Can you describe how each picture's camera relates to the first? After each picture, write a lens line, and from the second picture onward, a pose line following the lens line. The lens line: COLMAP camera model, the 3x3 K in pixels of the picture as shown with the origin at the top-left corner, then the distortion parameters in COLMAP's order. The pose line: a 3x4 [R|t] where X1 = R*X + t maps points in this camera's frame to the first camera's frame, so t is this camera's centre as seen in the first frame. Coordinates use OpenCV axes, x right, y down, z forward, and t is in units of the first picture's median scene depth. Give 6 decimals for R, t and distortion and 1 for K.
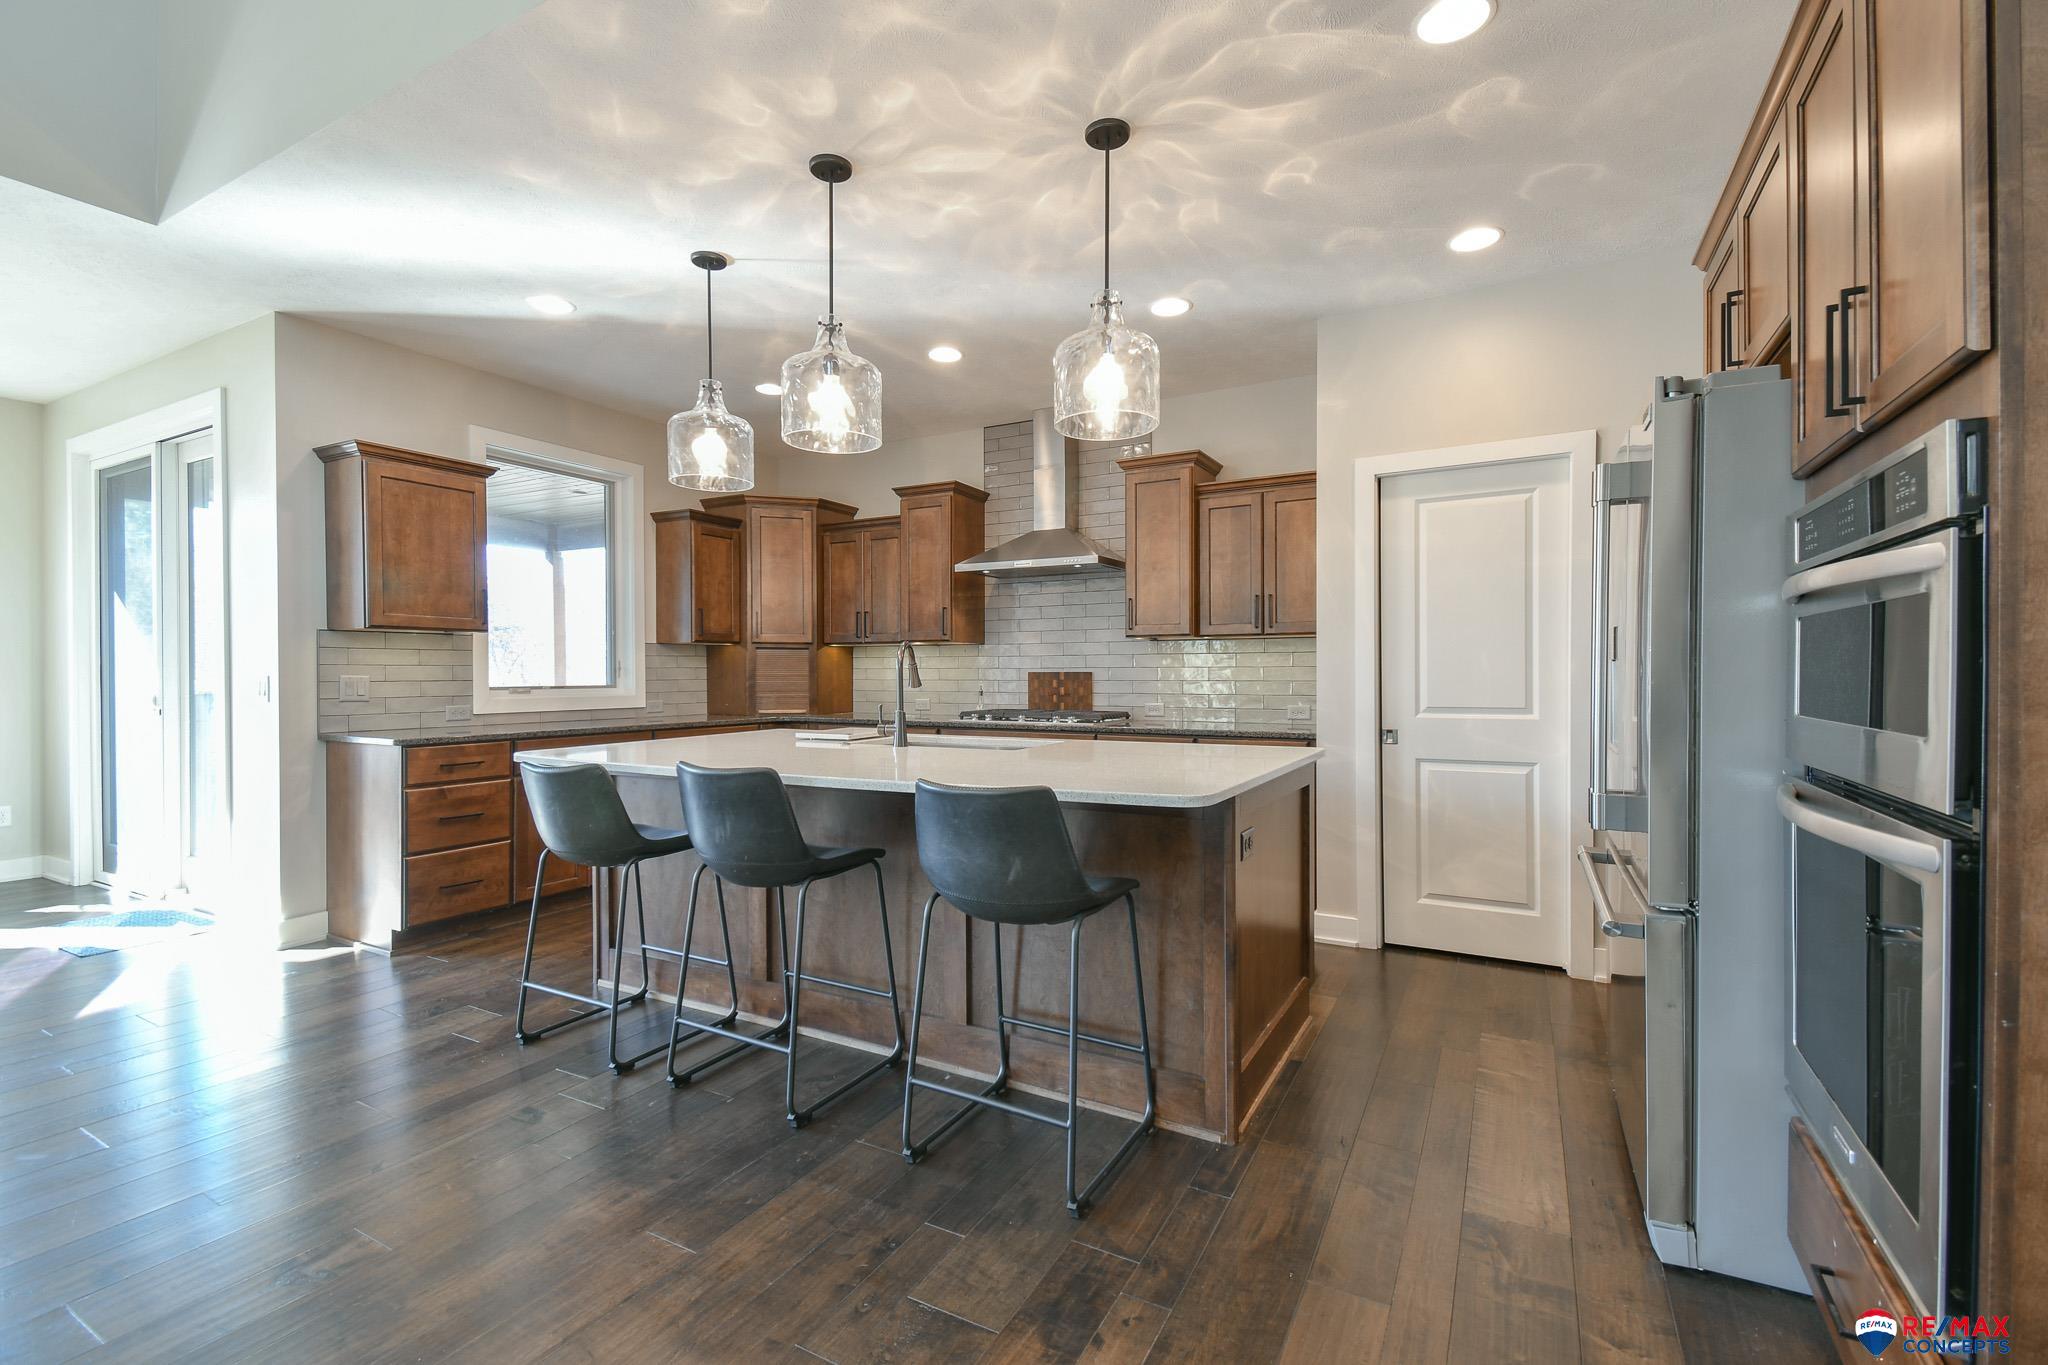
lens RADIAL K [[894.0, 0, 1019.9], [0, 894.0, 684.0], [0, 0, 1]] dist [0.037205, -0.020855]
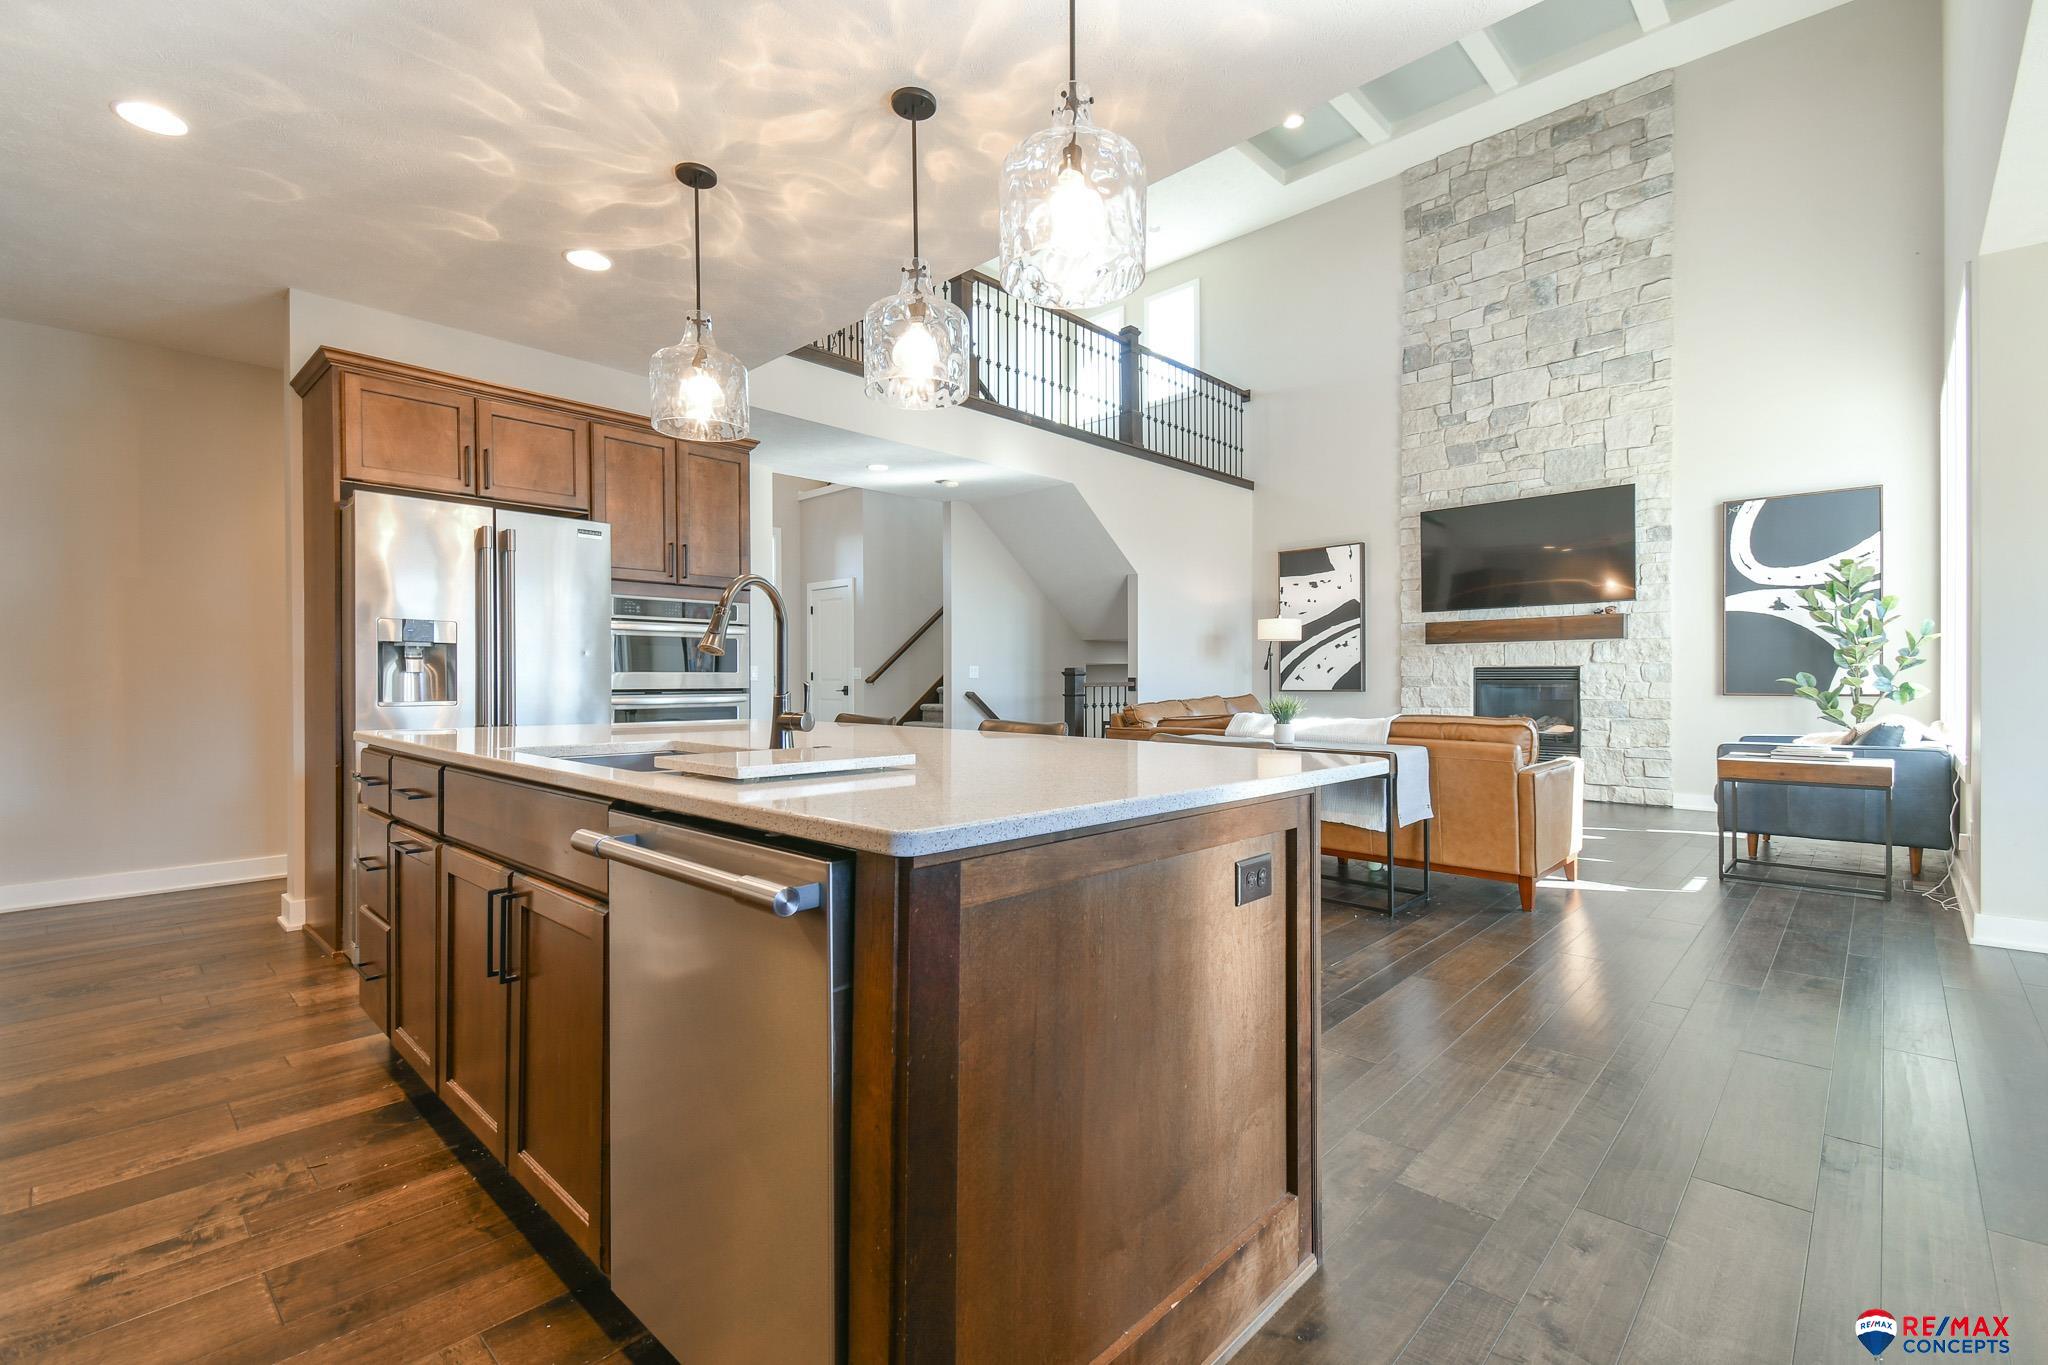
lens RADIAL K [[894.0, 0, 1019.1], [0, 894.0, 687.2], [0, 0, 1]] dist [0.037205, -0.020855]
pose [[-0.967425, 0.000073, 0.253159, -0.489350], [0.004843, 0.999822, 0.018219, 0.017957], [-0.253113, 0.018851, -0.967253, 1.673958]]
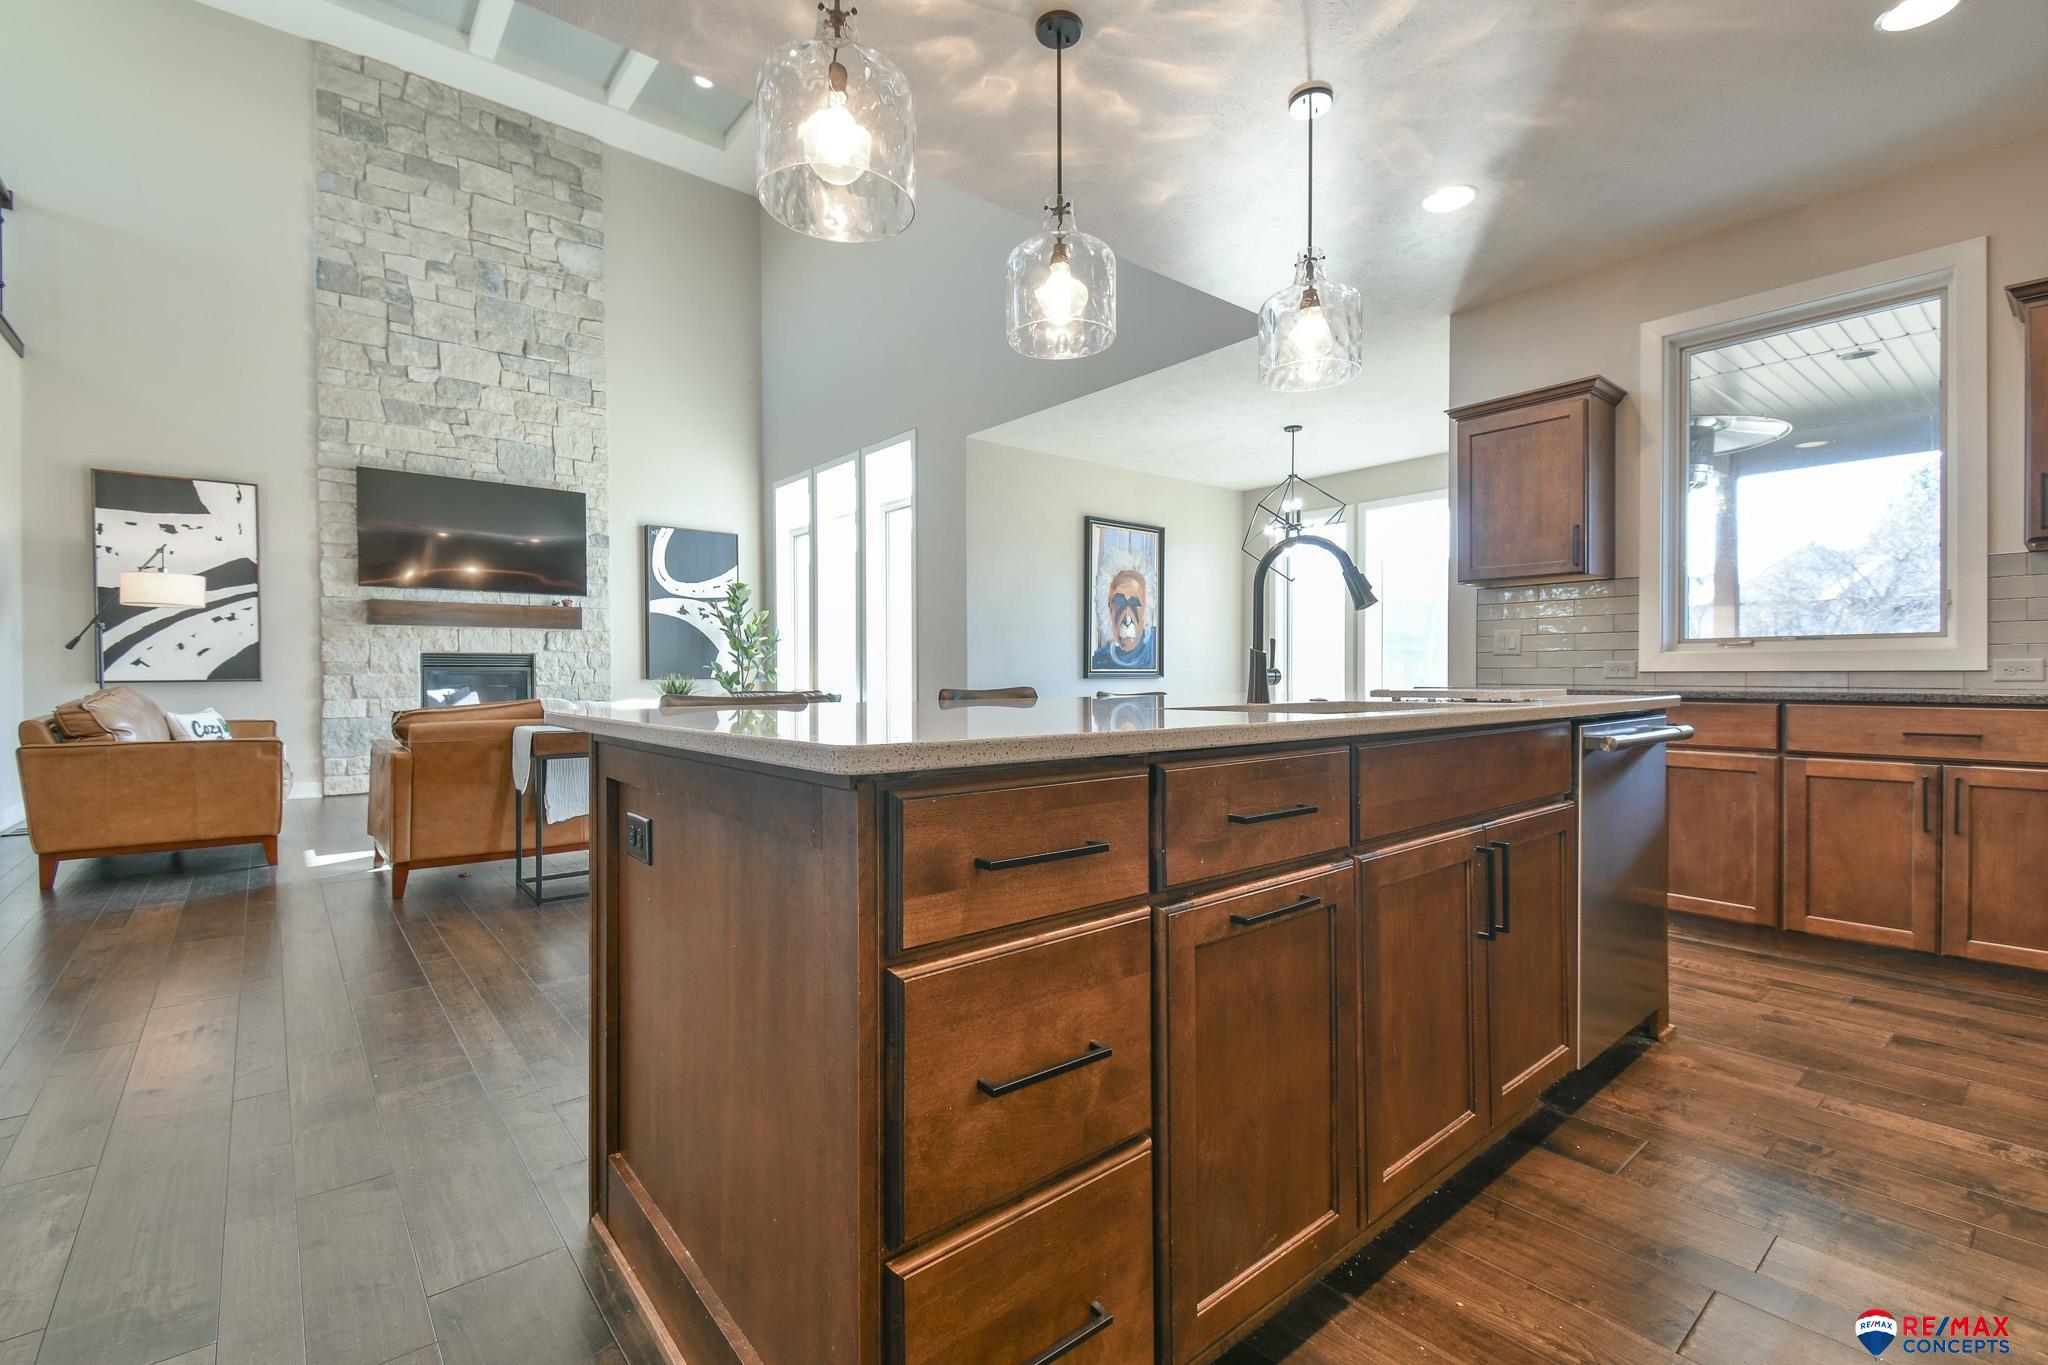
lens RADIAL K [[894.0, 0, 1023.0], [0, 894.0, 686.7], [0, 0, 1]] dist [0.037205, -0.020855]
pose [[-0.359586, 0.014957, -0.932992, 0.569488], [-0.005622, 0.999819, 0.018195, 0.052901], [0.933095, 0.011788, -0.359437, 1.142236]]
